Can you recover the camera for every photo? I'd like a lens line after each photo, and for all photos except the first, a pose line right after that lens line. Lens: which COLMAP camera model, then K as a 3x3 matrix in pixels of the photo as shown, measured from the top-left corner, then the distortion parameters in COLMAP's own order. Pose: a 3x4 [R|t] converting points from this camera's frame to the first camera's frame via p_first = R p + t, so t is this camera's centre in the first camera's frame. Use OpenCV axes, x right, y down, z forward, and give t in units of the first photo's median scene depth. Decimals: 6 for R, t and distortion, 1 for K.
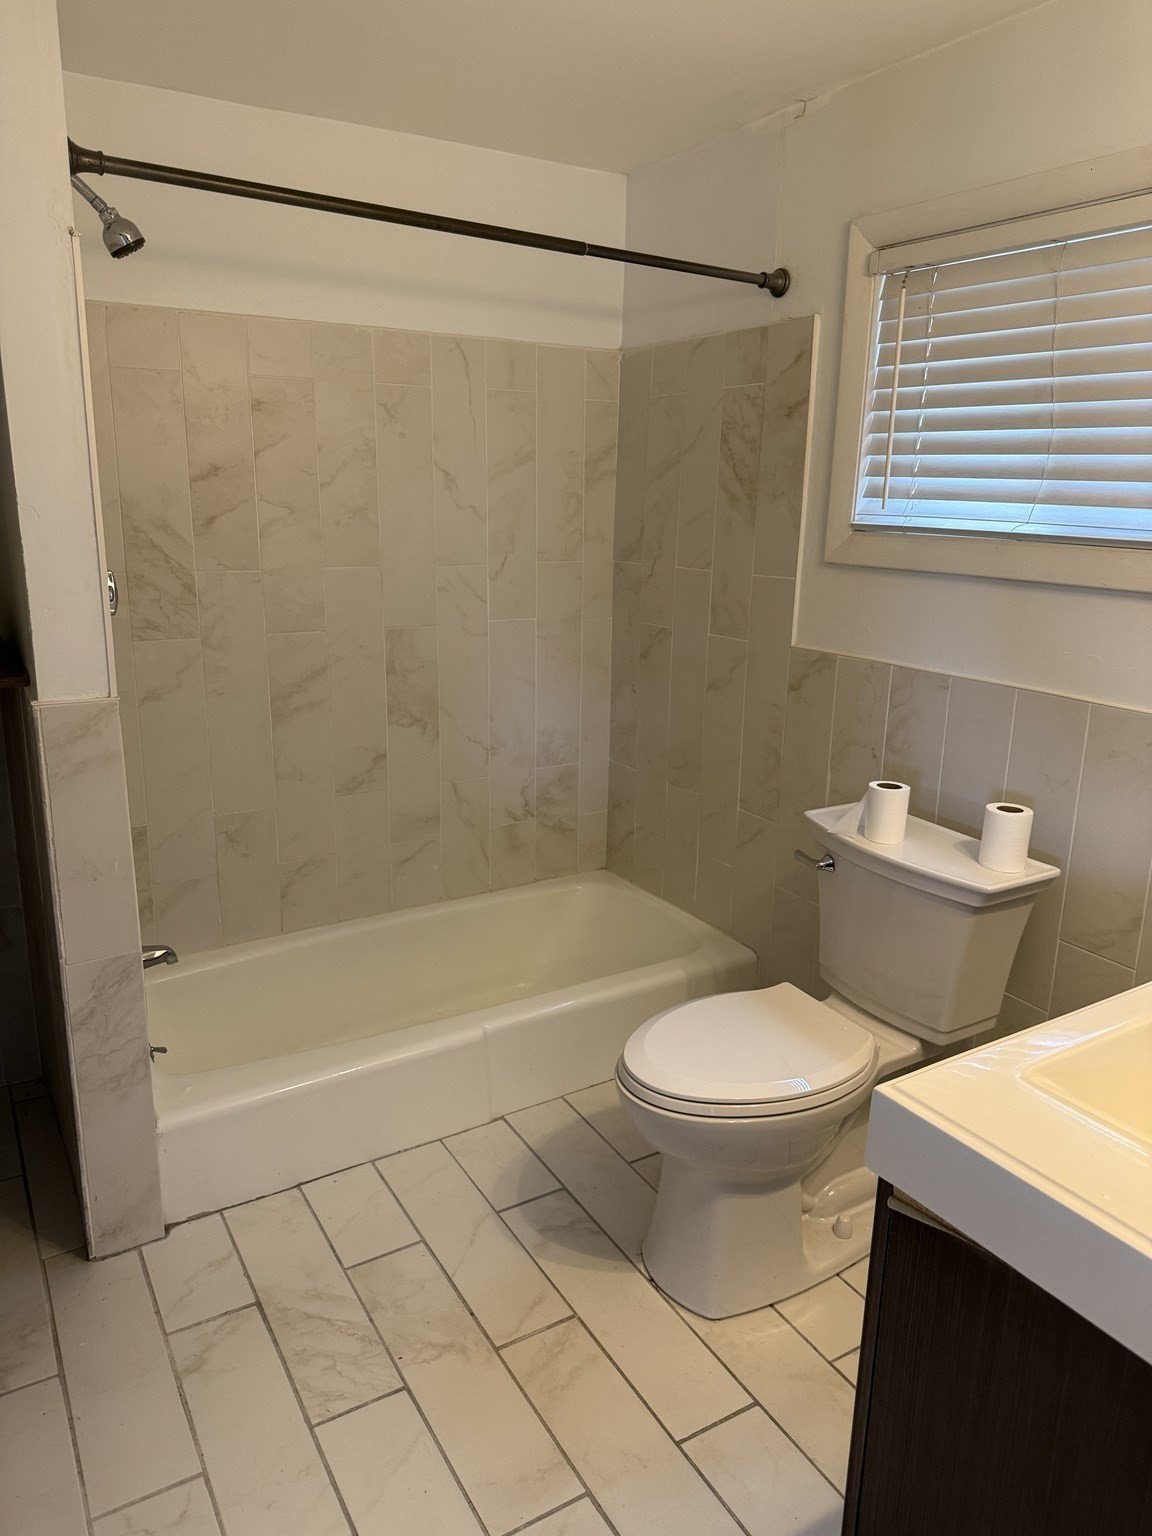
lens RADIAL K [[1091.6, 0, 577.4], [0, 1091.6, 770.8], [0, 0, 1]] dist [0.037813, -0.012518]
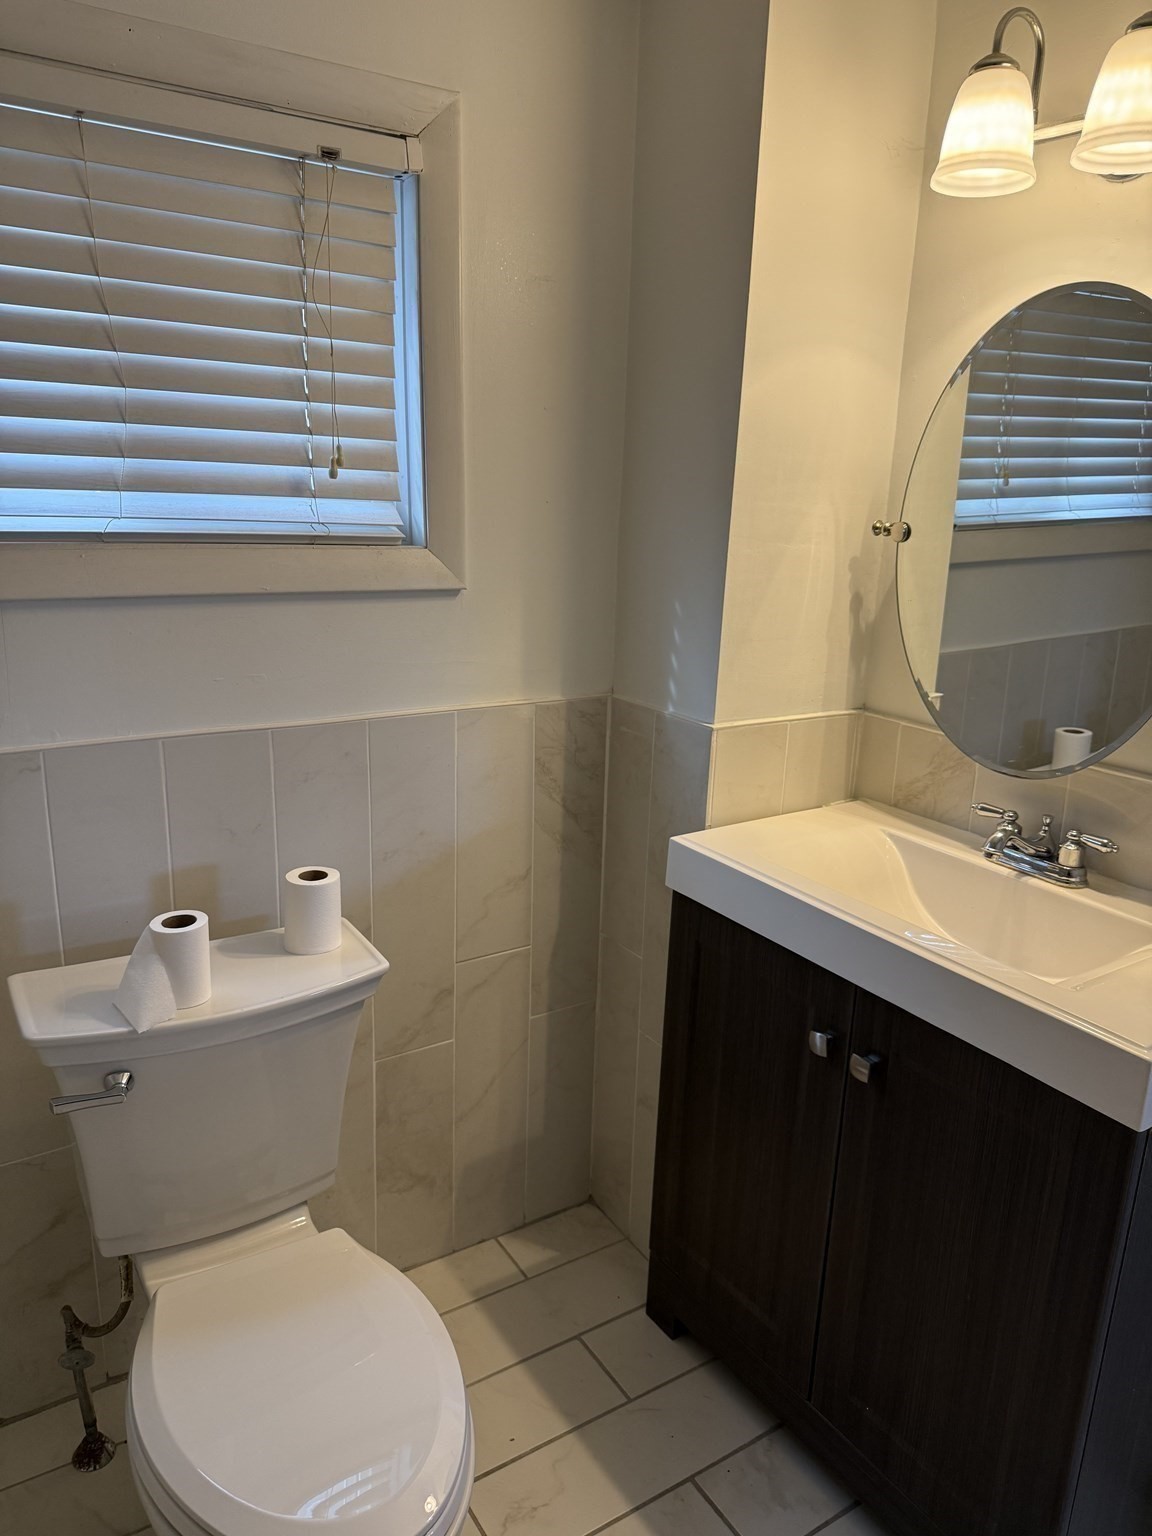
lens RADIAL K [[1091.6, 0, 576.2], [0, 1091.6, 771.5], [0, 0, 1]] dist [0.037813, -0.012518]
pose [[-0.024763, -0.262231, 0.964687, -0.348116], [0.234439, 0.936550, 0.260600, -0.191103], [-0.971815, 0.232614, 0.038286, 0.736886]]
